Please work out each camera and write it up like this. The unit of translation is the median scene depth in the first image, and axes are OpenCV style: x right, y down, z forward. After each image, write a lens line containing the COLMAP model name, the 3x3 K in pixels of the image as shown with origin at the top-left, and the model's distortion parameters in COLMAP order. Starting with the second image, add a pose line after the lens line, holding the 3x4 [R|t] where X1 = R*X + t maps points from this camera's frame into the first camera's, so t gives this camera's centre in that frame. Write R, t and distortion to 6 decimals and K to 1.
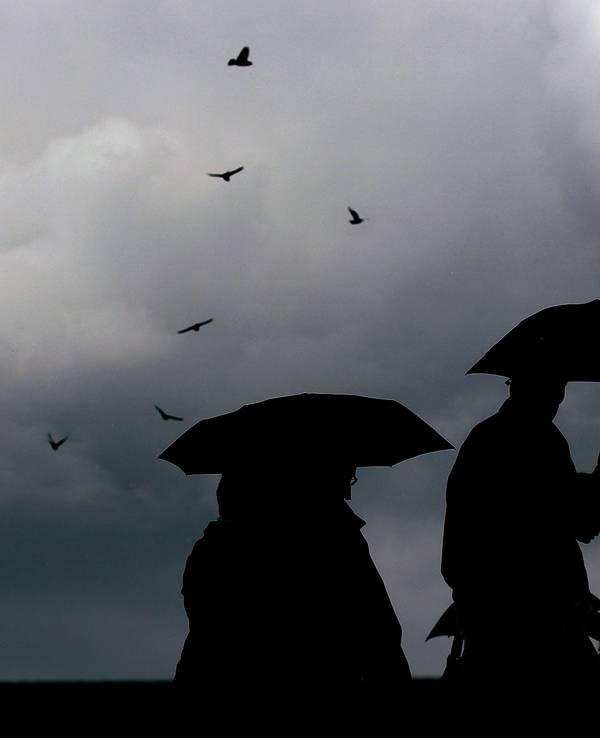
lens RADIAL K [[1854.8, 0, 299.9], [0, 1854.8, 368.8], [0, 0, 1]] dist [-0.049807, 0.000000]
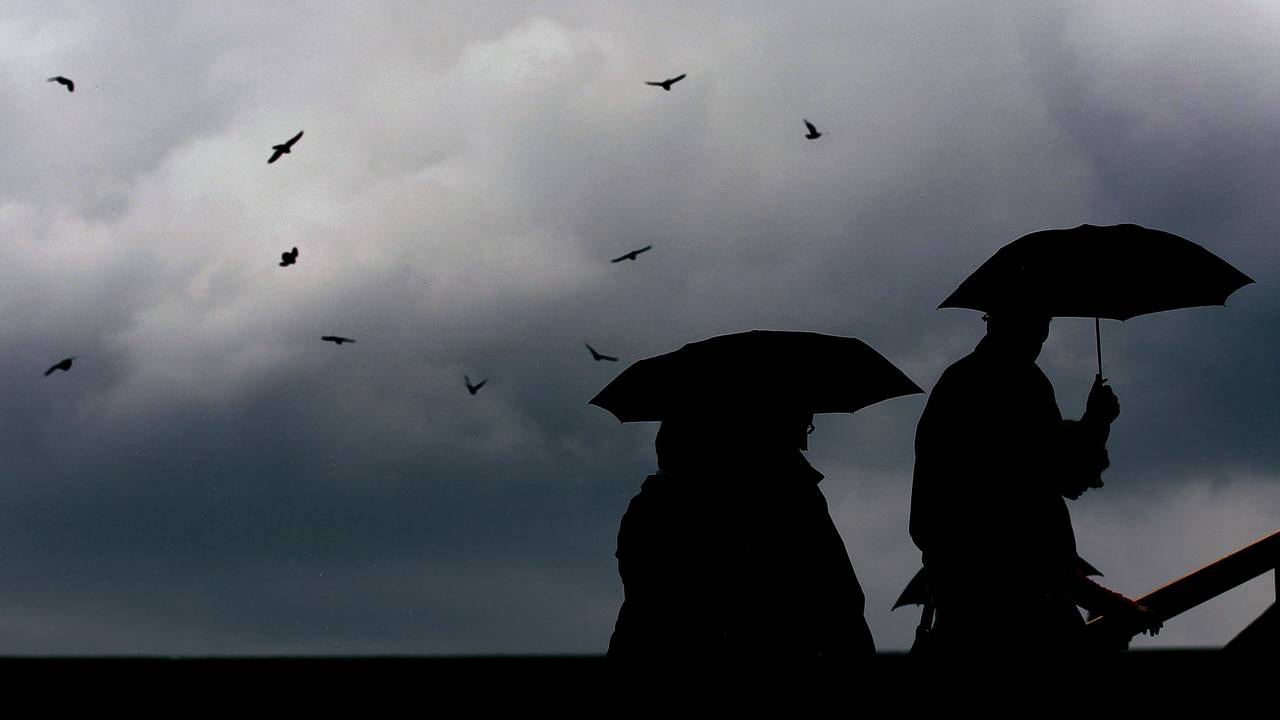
lens RADIAL K [[6108.4, 0, 640.1], [0, 6108.4, 359.4], [0, 0, 1]] dist [-0.109678, 0.000000]
pose [[0.999798, 0.000121, -0.020082, 0.006300], [0.000118, 0.999929, 0.011902, -0.007571], [0.020082, -0.011902, 0.999727, -1.915268]]
